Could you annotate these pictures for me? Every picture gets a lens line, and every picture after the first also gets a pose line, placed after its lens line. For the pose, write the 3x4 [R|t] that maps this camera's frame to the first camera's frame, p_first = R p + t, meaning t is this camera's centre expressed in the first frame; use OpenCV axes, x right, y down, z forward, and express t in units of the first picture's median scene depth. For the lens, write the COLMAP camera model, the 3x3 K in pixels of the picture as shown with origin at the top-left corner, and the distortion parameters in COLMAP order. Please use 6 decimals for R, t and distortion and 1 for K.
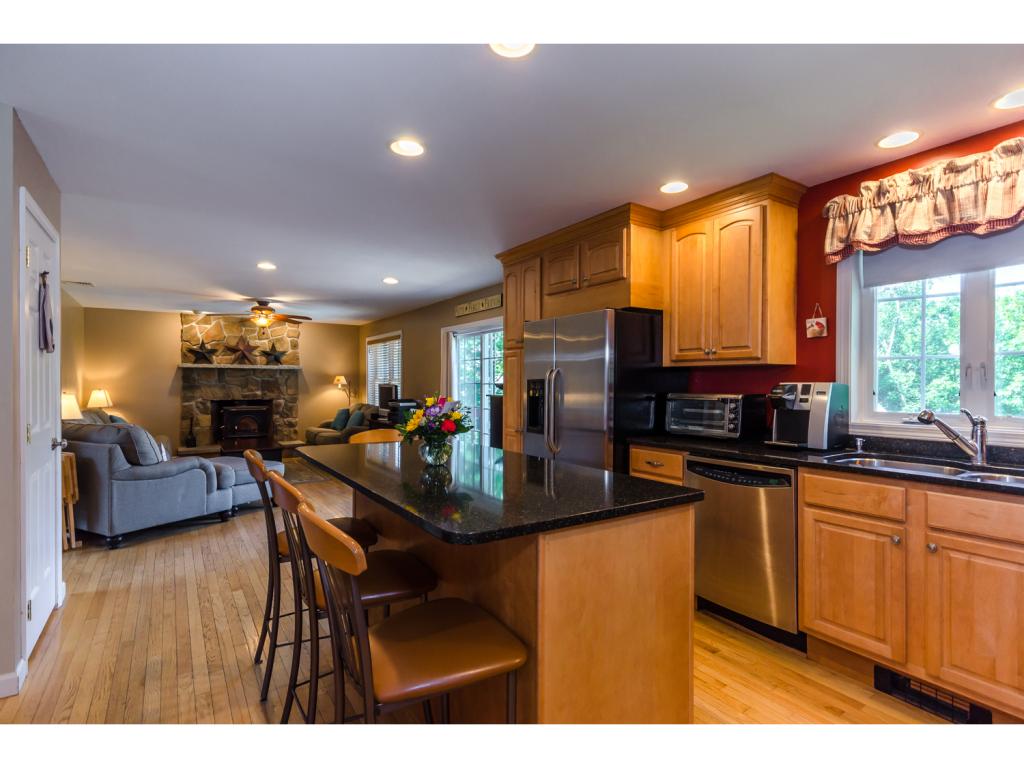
lens RADIAL K [[542.3, 0, 551.7], [0, 542.3, 386.6], [0, 0, 1]] dist [0.002409, 0.000157]
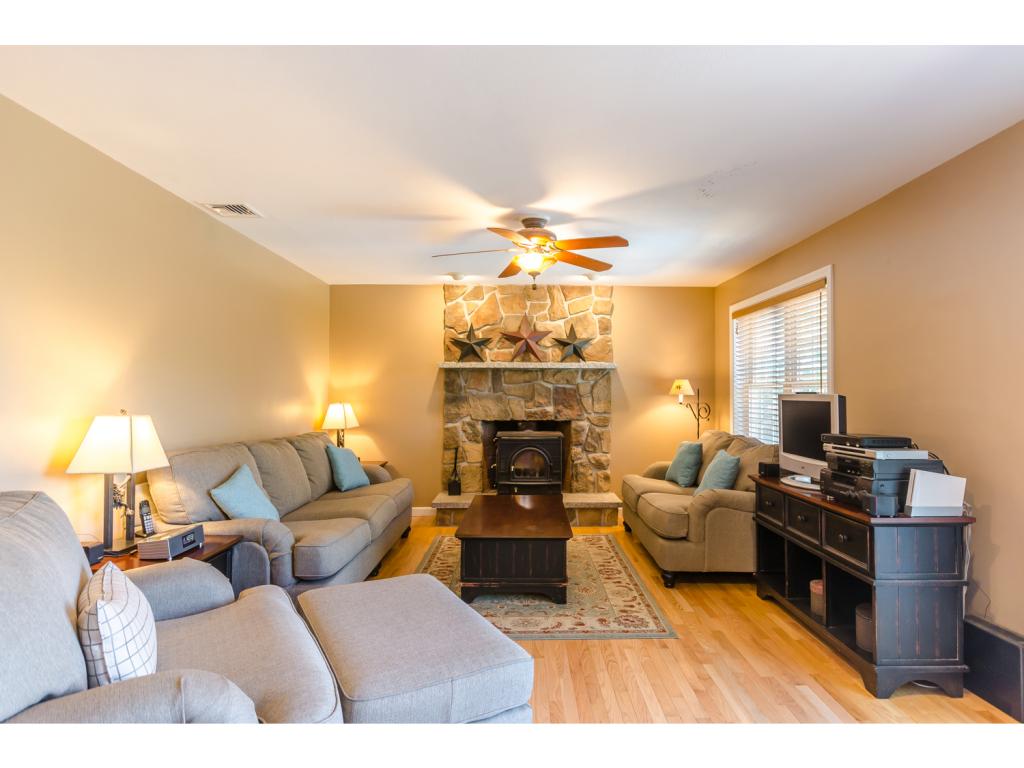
lens RADIAL K [[605.0, 0, 512.0], [0, 605.0, 384.0], [0, 0, 1]] dist [-0.000165, 0.001031]
pose [[0.812347, -0.010148, -0.583086, -0.192694], [-0.003540, 0.999744, -0.022331, -0.001091], [0.583164, 0.020204, 0.812103, 0.451405]]
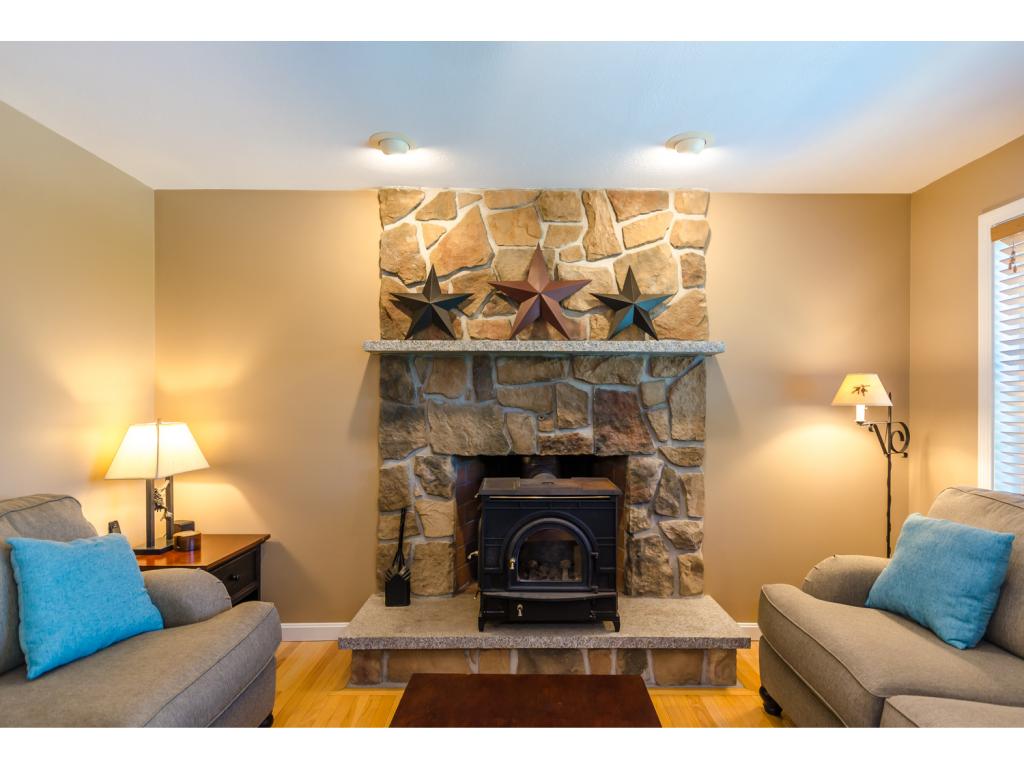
lens RADIAL K [[571.2, 0, 513.7], [0, 571.2, 405.4], [0, 0, 1]] dist [-0.000770, -0.000135]
pose [[0.810758, 0.002107, -0.585377, -0.400094], [-0.003892, 0.999991, -0.001791, -0.003536], [0.585368, 0.003730, 0.810759, 0.743452]]
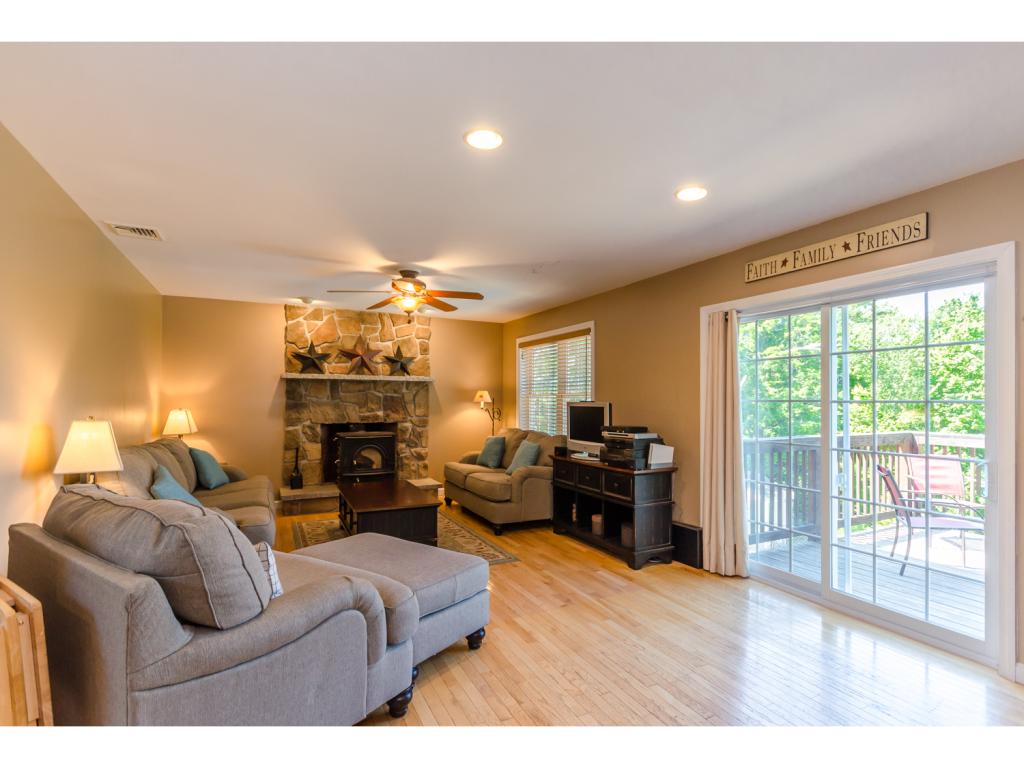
lens RADIAL K [[533.7, 0, 537.0], [0, 533.7, 394.6], [0, 0, 1]] dist [-0.002433, 0.000286]
pose [[0.990598, -0.000051, -0.136804, -0.240014], [-0.002438, 0.999835, -0.018027, -0.001526], [0.136783, 0.018191, 0.990434, 0.325278]]
